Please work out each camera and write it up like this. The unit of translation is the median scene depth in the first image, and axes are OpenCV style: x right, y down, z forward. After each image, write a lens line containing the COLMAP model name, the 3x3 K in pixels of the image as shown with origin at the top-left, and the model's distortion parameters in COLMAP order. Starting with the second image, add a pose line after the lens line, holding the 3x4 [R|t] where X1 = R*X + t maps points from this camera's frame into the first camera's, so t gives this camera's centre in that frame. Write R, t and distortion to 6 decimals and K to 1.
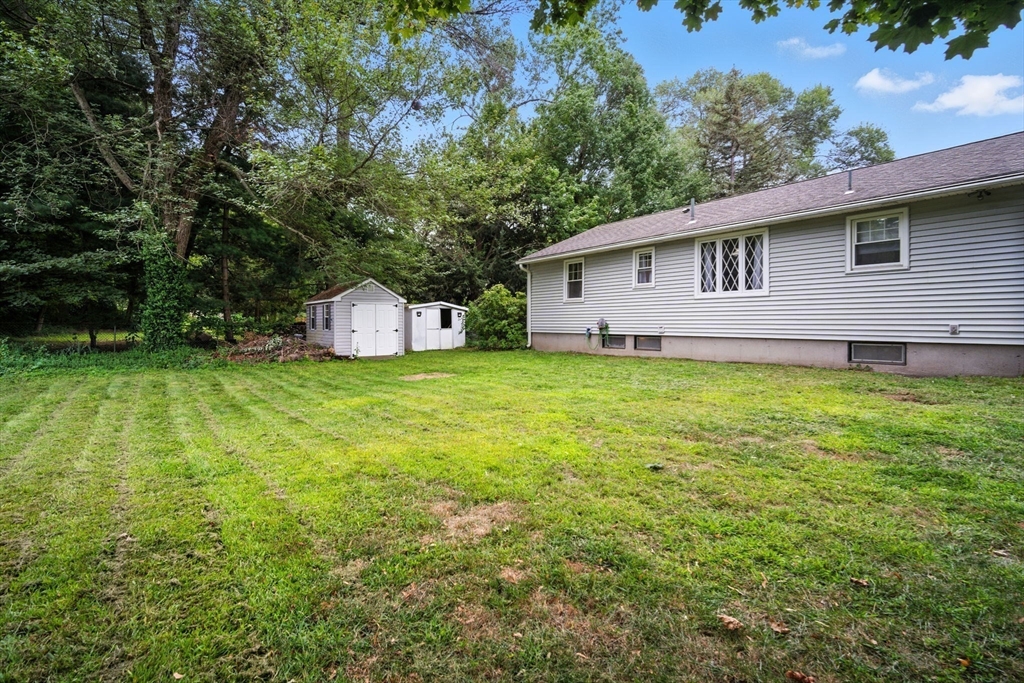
lens RADIAL K [[455.7, 0, 509.1], [0, 455.7, 327.6], [0, 0, 1]] dist [-0.010779, 0.005449]
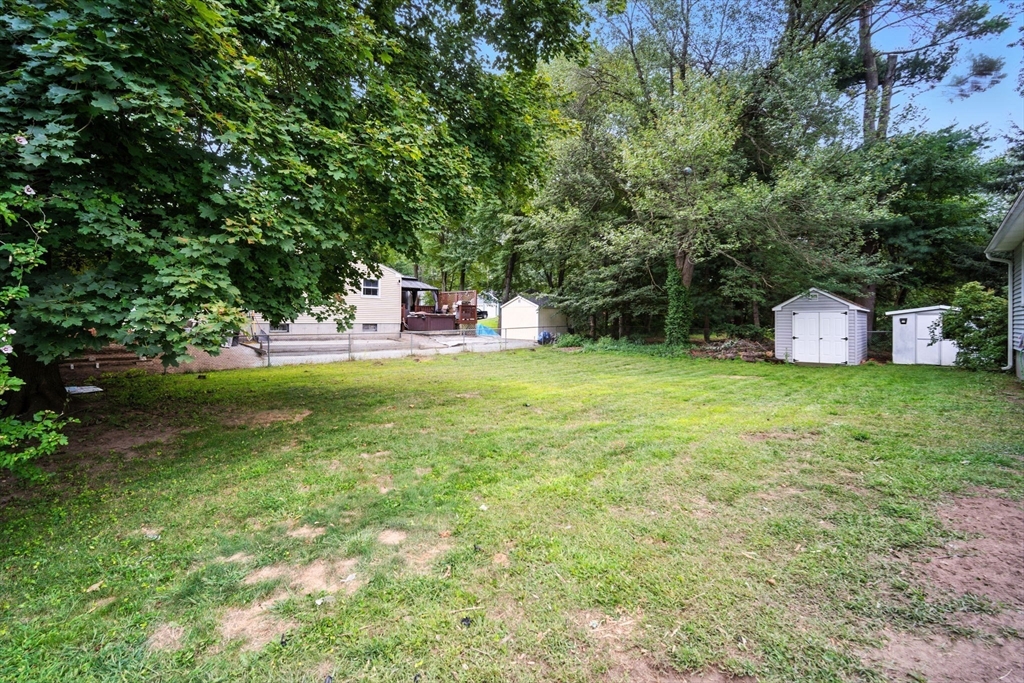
lens RADIAL K [[479.3, 0, 506.7], [0, 479.3, 319.3], [0, 0, 1]] dist [-0.009676, 0.001063]
pose [[0.170346, 0.000056, -0.985384, 0.793881], [-0.015756, 0.999872, -0.002667, -0.026216], [0.985258, 0.015980, 0.170325, 0.148833]]
